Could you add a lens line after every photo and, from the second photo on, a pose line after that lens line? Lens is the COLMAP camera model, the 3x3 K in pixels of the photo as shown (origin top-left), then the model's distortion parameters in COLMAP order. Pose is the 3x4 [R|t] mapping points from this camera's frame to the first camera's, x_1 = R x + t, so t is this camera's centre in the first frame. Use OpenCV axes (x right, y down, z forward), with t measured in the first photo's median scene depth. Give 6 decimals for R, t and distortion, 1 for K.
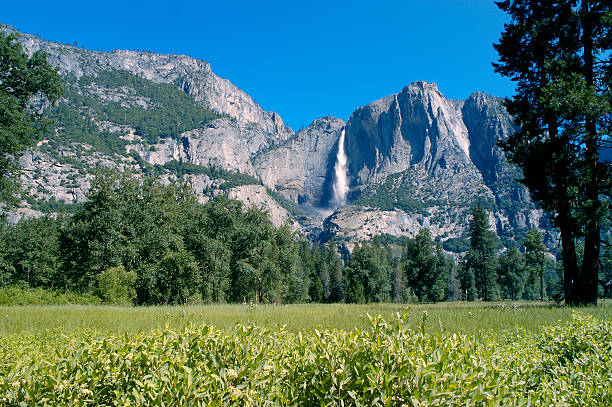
lens RADIAL K [[464.3, 0, 306.0], [0, 464.3, 203.5], [0, 0, 1]] dist [-0.034758, -0.000929]
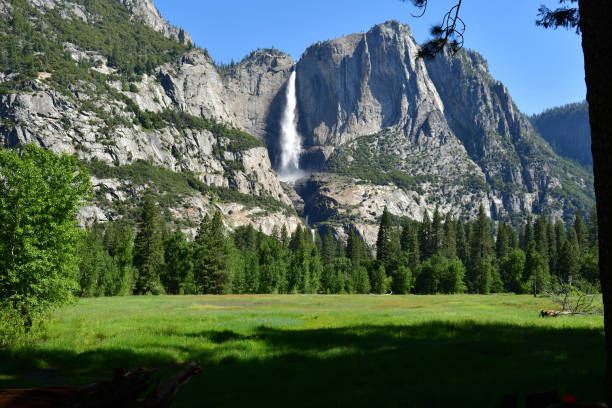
lens RADIAL K [[688.4, 0, 306.0], [0, 688.4, 204.0], [0, 0, 1]] dist [-0.009015, -0.012393]
pose [[0.940677, 0.048237, 0.335856, -0.366088], [-0.075910, 0.994672, 0.069755, -0.026362], [-0.330702, -0.091112, 0.939327, -0.131903]]
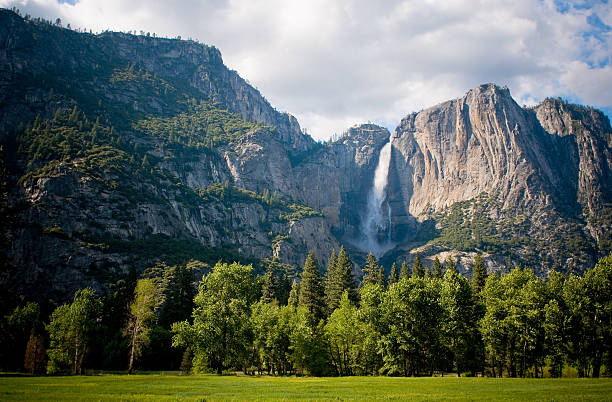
lens RADIAL K [[651.5, 0, 306.0], [0, 651.5, 201.0], [0, 0, 1]] dist [-0.049111, -0.000498]
pose [[0.997505, 0.024289, 0.066293, -0.171658], [-0.021664, 0.998963, -0.040037, -0.019327], [-0.067197, 0.038501, 0.996997, -0.091462]]
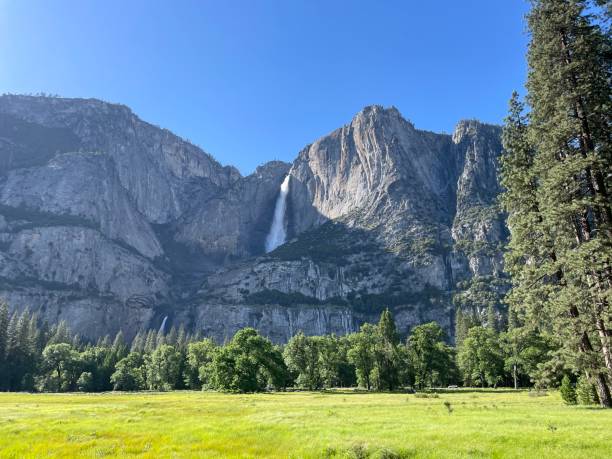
lens RADIAL K [[456.7, 0, 306.0], [0, 456.7, 229.5], [0, 0, 1]] dist [0.039767, -0.000383]
pose [[0.987899, -0.051270, -0.146377, 0.305123], [0.033358, 0.991933, -0.122298, 0.055523], [0.151466, 0.115935, 0.981640, 0.286901]]
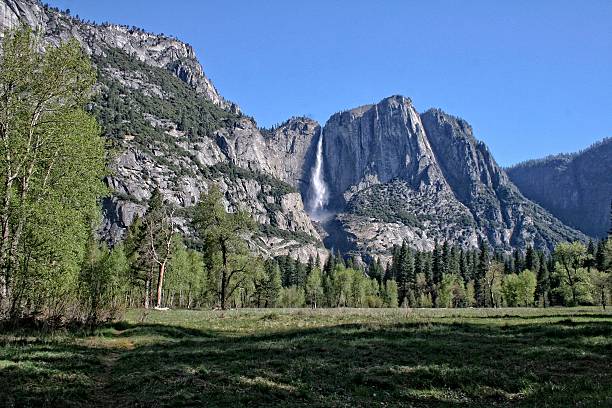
lens RADIAL K [[539.7, 0, 306.0], [0, 539.7, 204.0], [0, 0, 1]] dist [-0.118345, 0.005523]
pose [[0.953967, 0.066658, 0.292411, -0.365165], [-0.072000, 0.997376, 0.007530, -0.022094], [-0.291142, -0.028237, 0.956263, -0.113290]]
